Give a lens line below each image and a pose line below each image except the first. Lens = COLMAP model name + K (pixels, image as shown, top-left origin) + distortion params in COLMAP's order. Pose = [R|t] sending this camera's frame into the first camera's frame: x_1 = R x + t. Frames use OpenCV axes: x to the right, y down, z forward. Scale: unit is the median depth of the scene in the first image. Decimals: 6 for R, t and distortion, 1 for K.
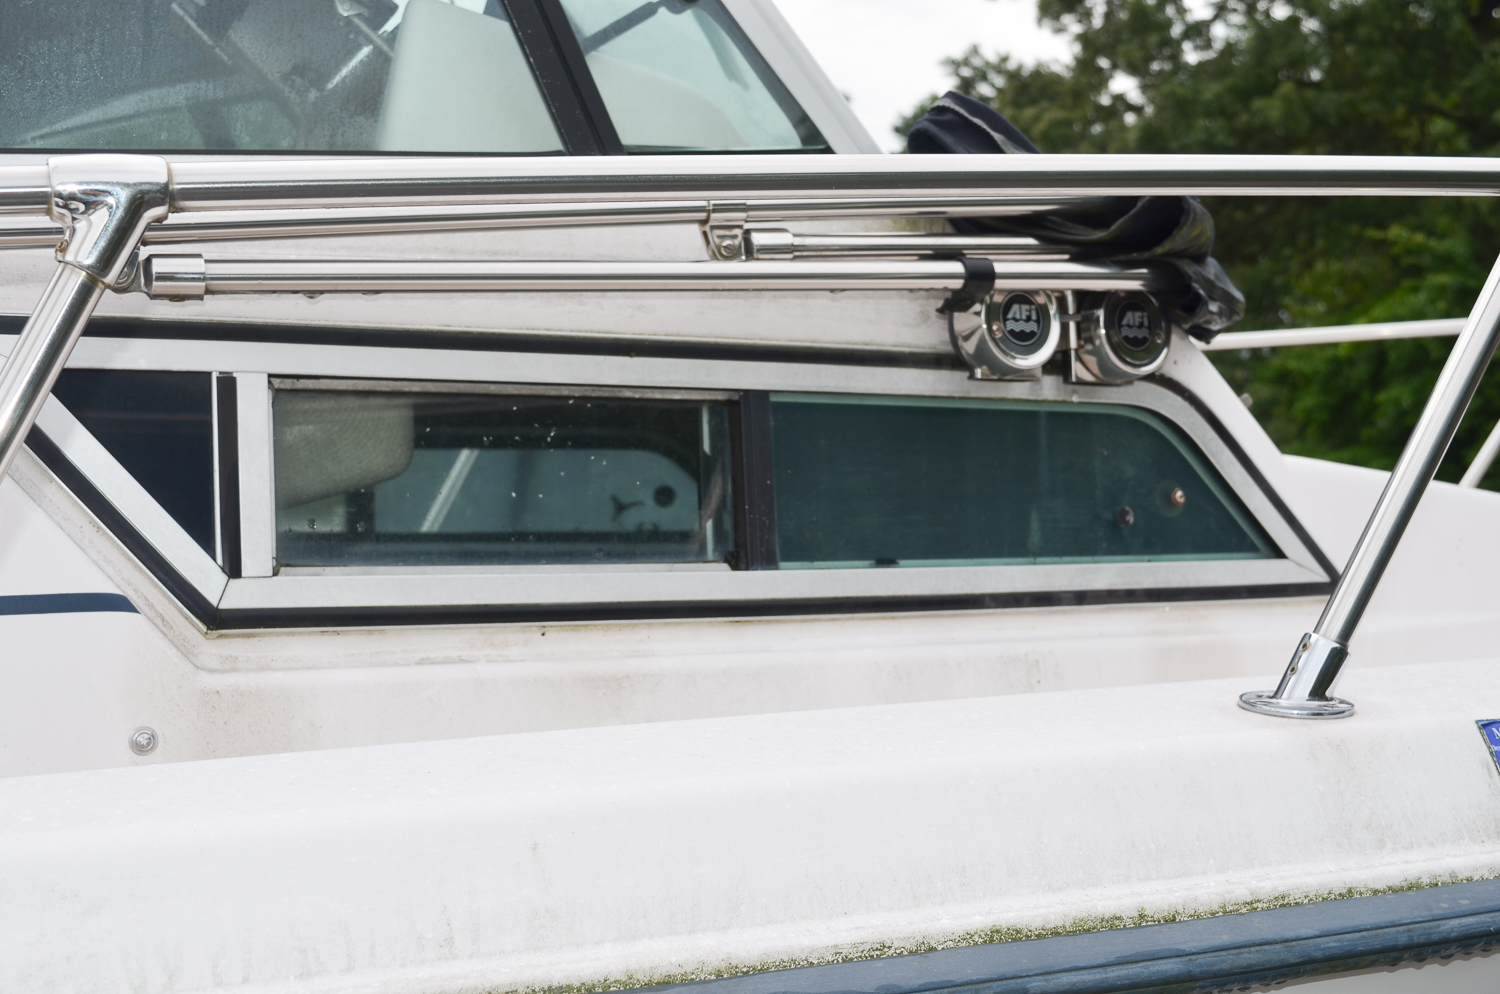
lens RADIAL K [[2103.8, 0, 750.0], [0, 2103.8, 497.0], [0, 0, 1]] dist [0.010690, 0.001026]
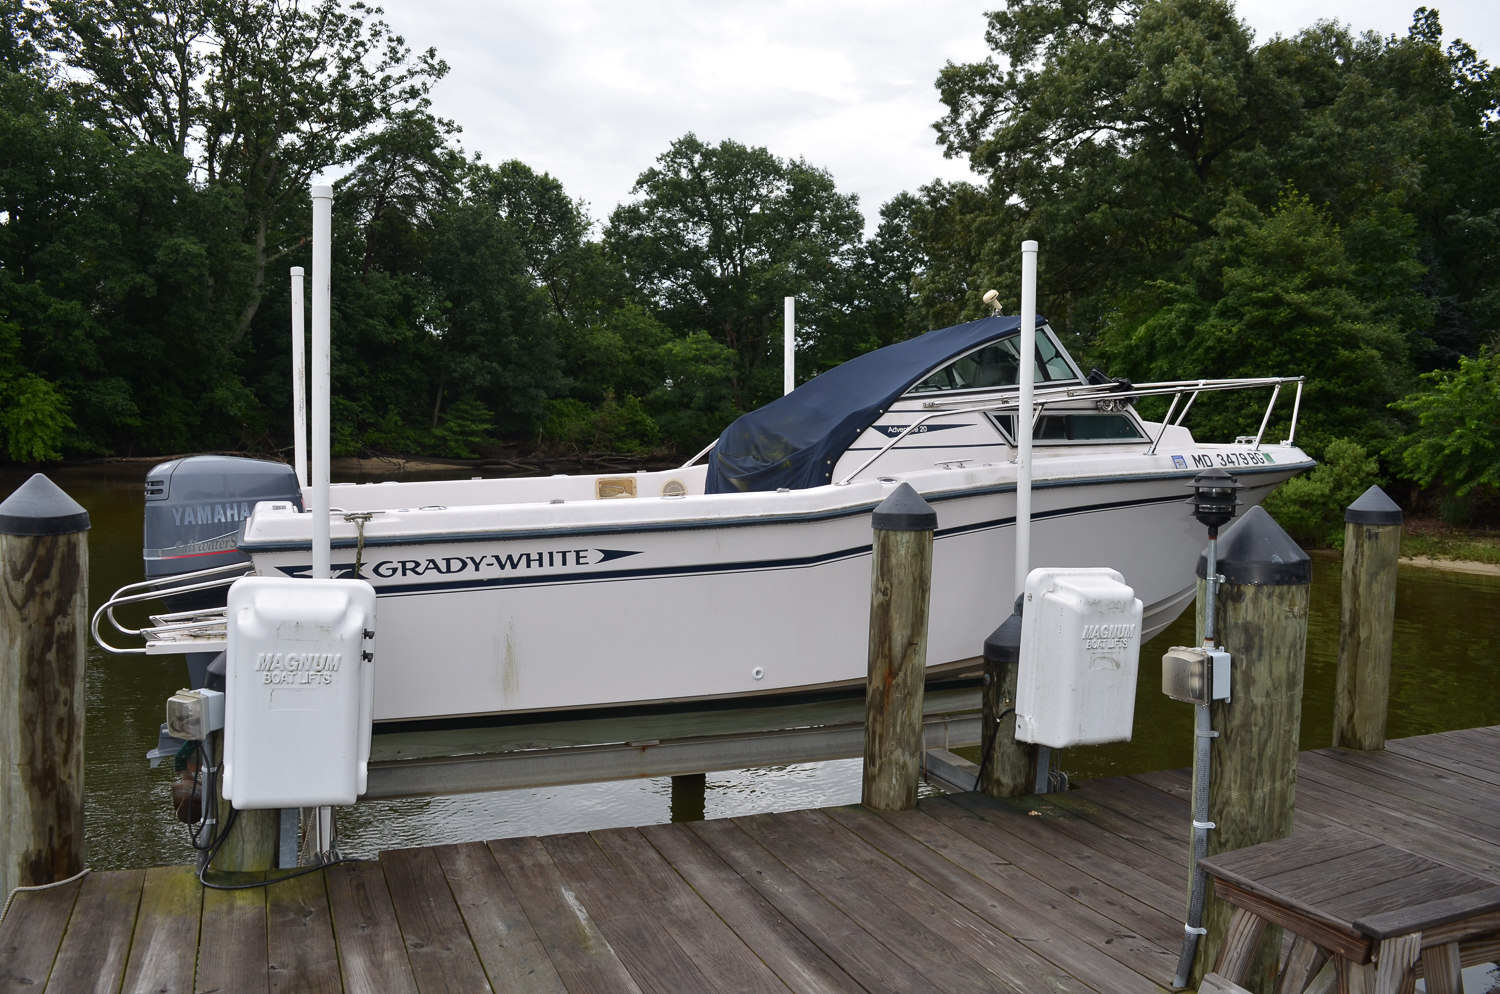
lens RADIAL K [[1192.6, 0, 750.0], [0, 1192.6, 497.0], [0, 0, 1]] dist [-0.089849, 0.013731]
pose [[0.999263, -0.011444, -0.036630, -0.038432], [0.013816, 0.997779, 0.065162, -0.002013], [0.035803, -0.065620, 0.997202, -0.124204]]
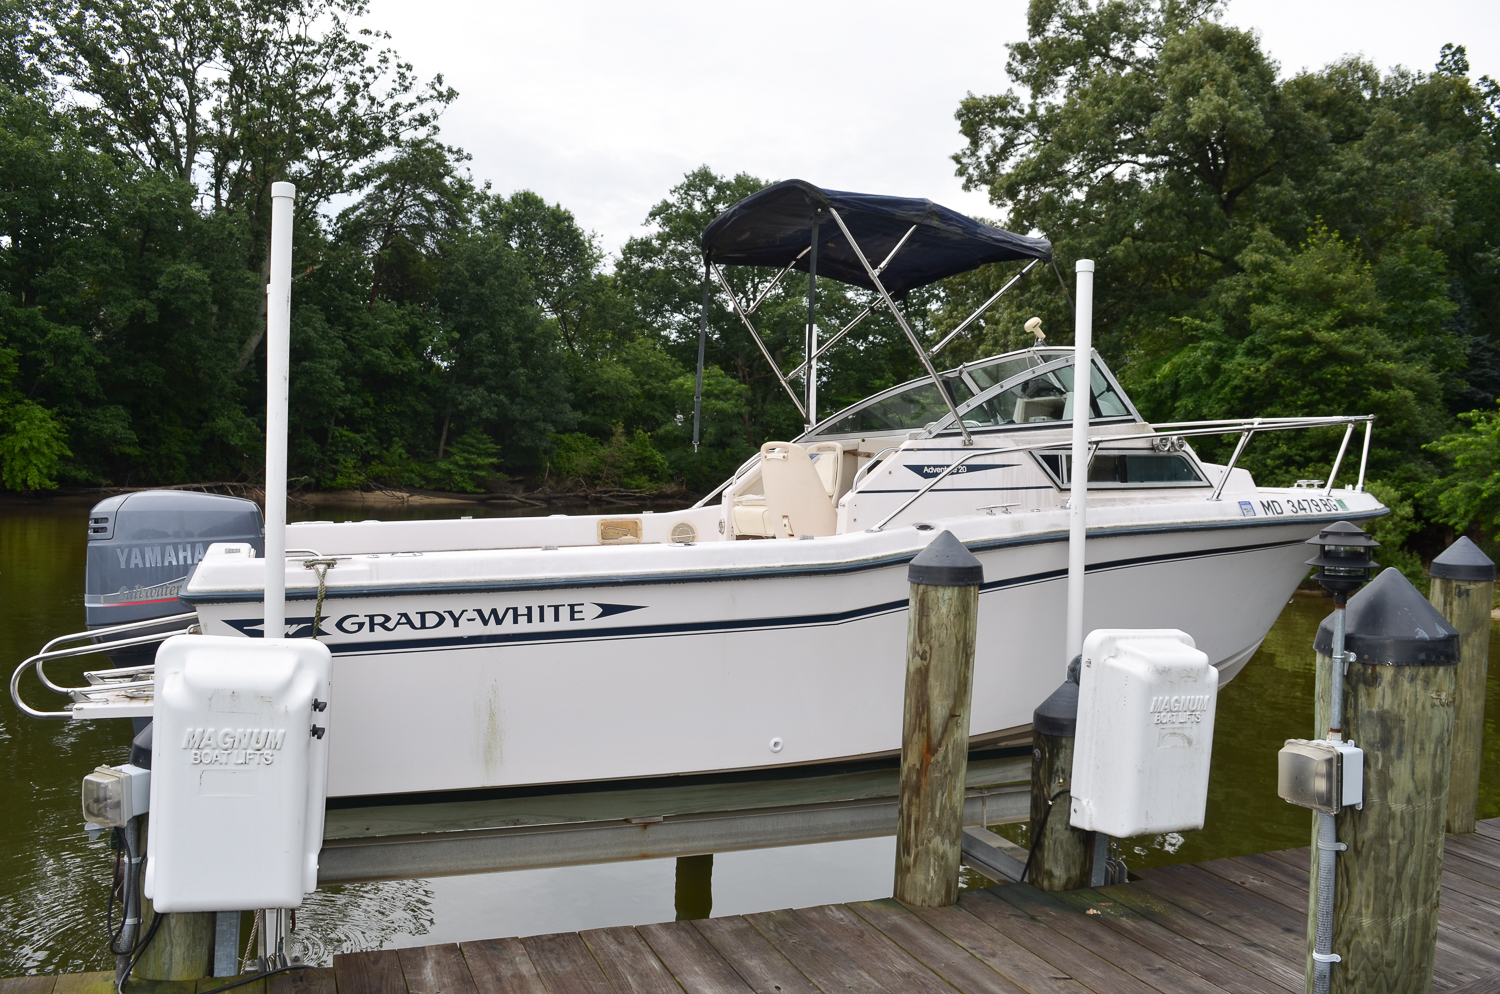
lens RADIAL K [[1210.6, 0, 750.0], [0, 1210.6, 497.0], [0, 0, 1]] dist [-0.070718, -0.003675]
pose [[0.998980, -0.001947, -0.045103, -0.039809], [0.003479, 0.999419, 0.033910, -0.002056], [0.045011, -0.034033, 0.998407, -0.110493]]
